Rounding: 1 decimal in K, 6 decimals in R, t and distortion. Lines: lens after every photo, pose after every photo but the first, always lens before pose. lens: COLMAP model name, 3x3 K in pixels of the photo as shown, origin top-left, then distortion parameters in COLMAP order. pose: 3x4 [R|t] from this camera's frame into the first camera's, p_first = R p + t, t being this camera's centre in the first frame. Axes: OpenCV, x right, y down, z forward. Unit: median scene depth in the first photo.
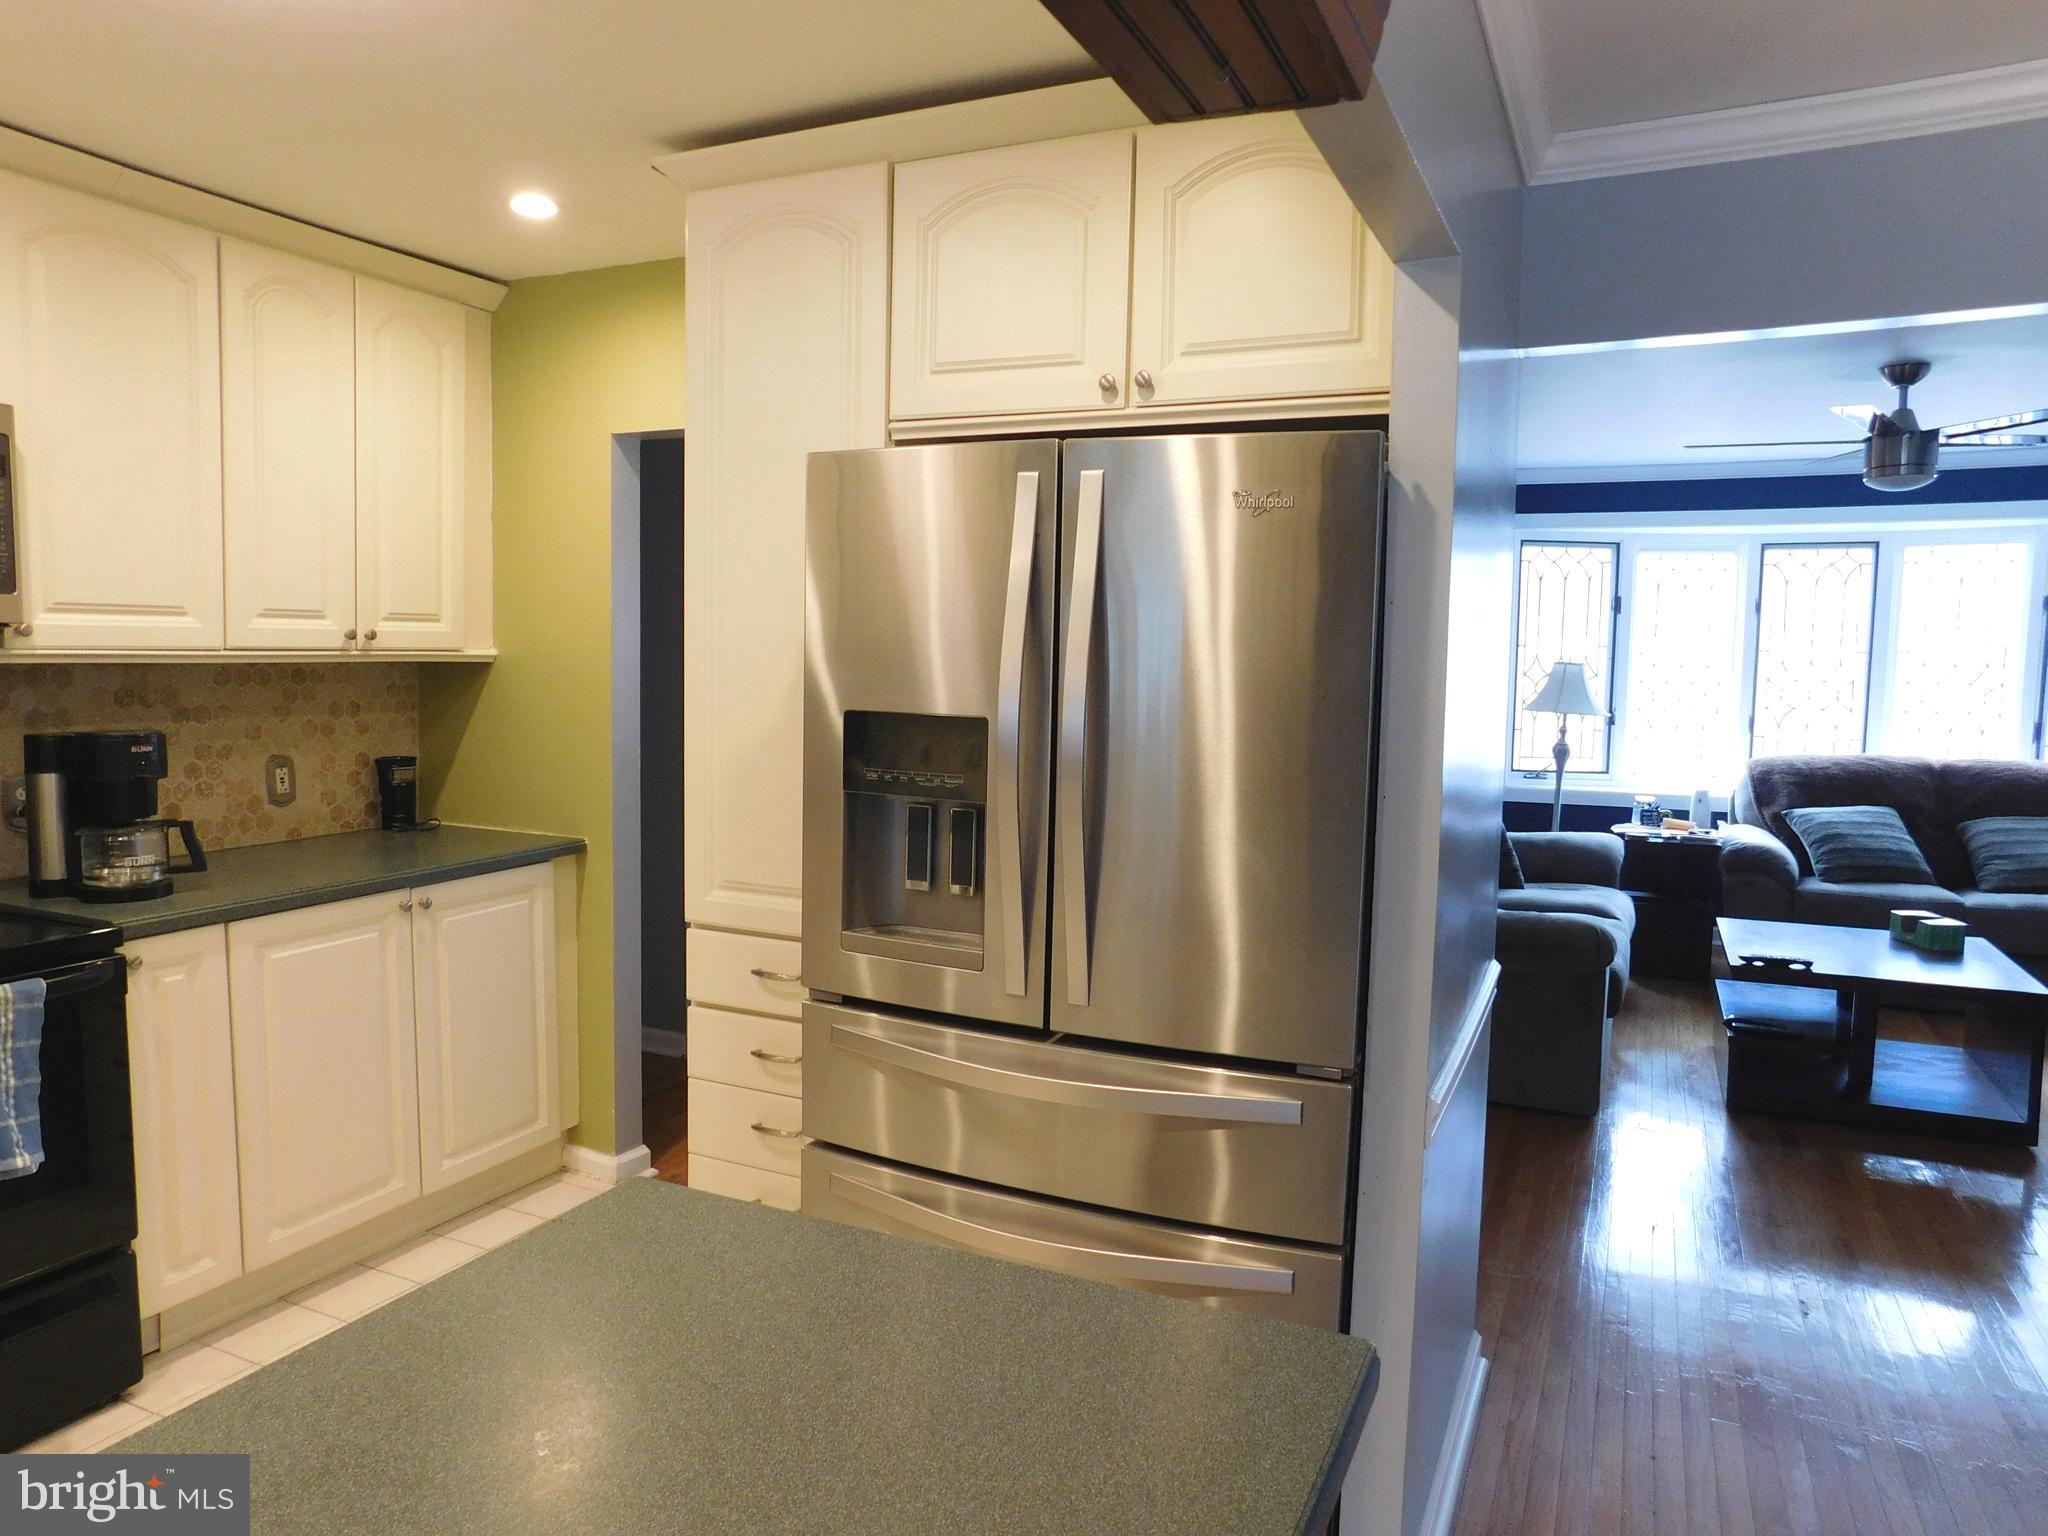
lens RADIAL K [[1353.2, 0, 1024.0], [0, 1353.2, 768.0], [0, 0, 1]] dist [-0.070780, 0.061979]
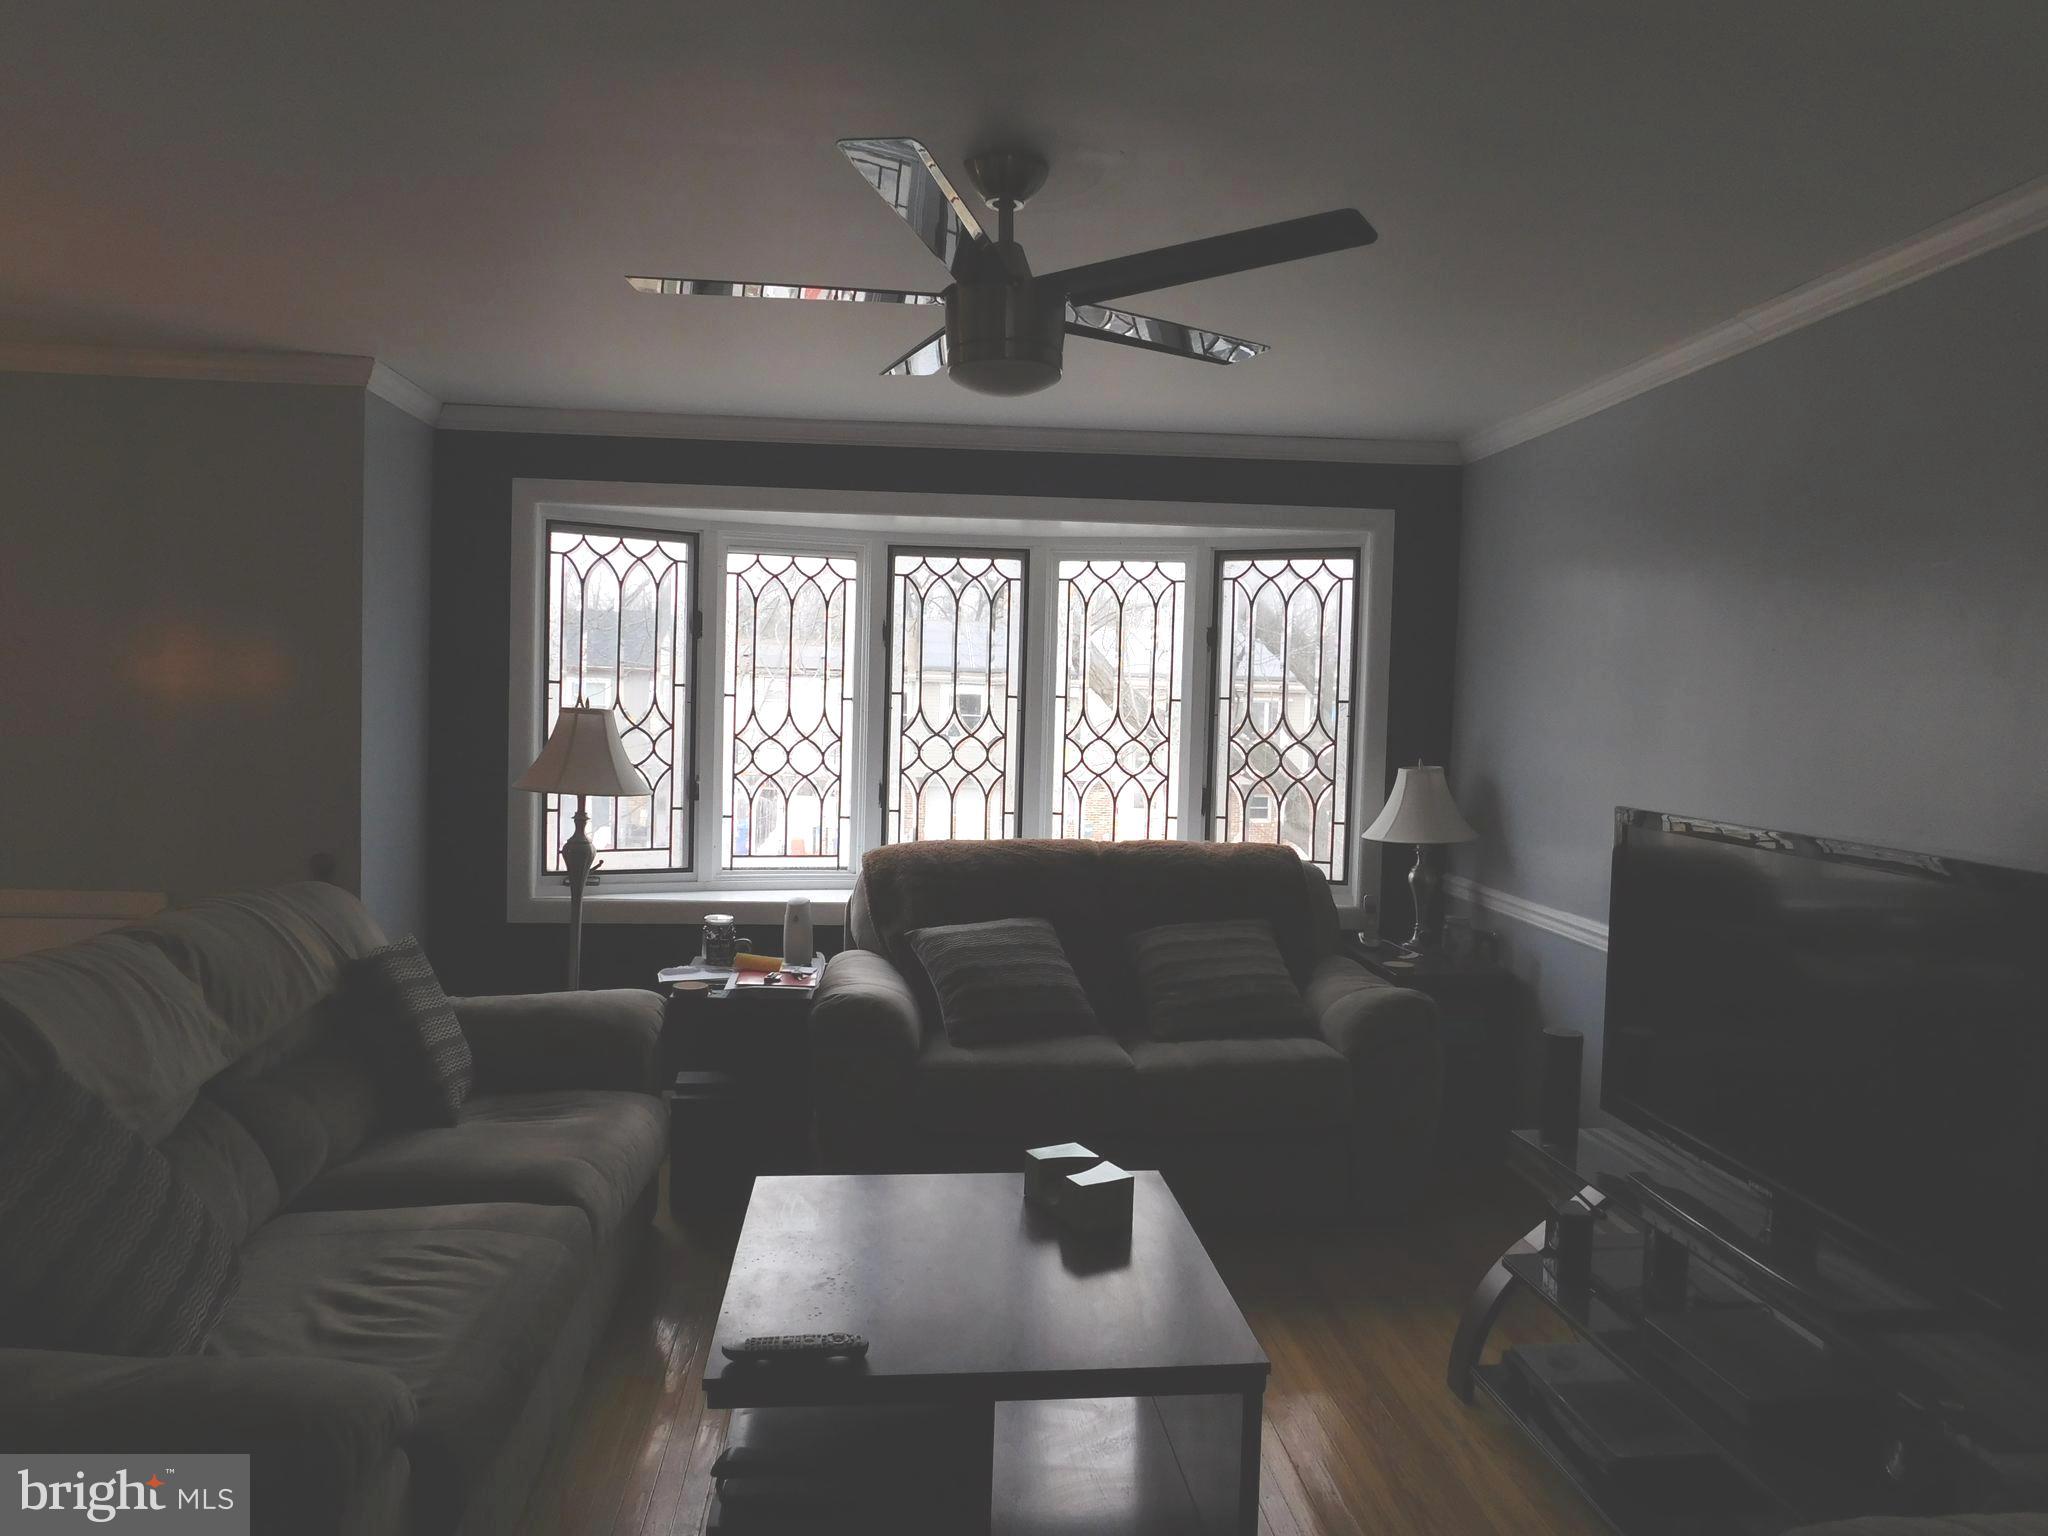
lens RADIAL K [[1353.2, 0, 1024.0], [0, 1353.2, 768.0], [0, 0, 1]] dist [-0.070780, 0.061979]
pose [[0.862110, -0.013405, 0.506543, 0.281406], [0.031162, 0.999160, -0.026595, -0.030094], [-0.505761, 0.038712, 0.861804, 0.386051]]
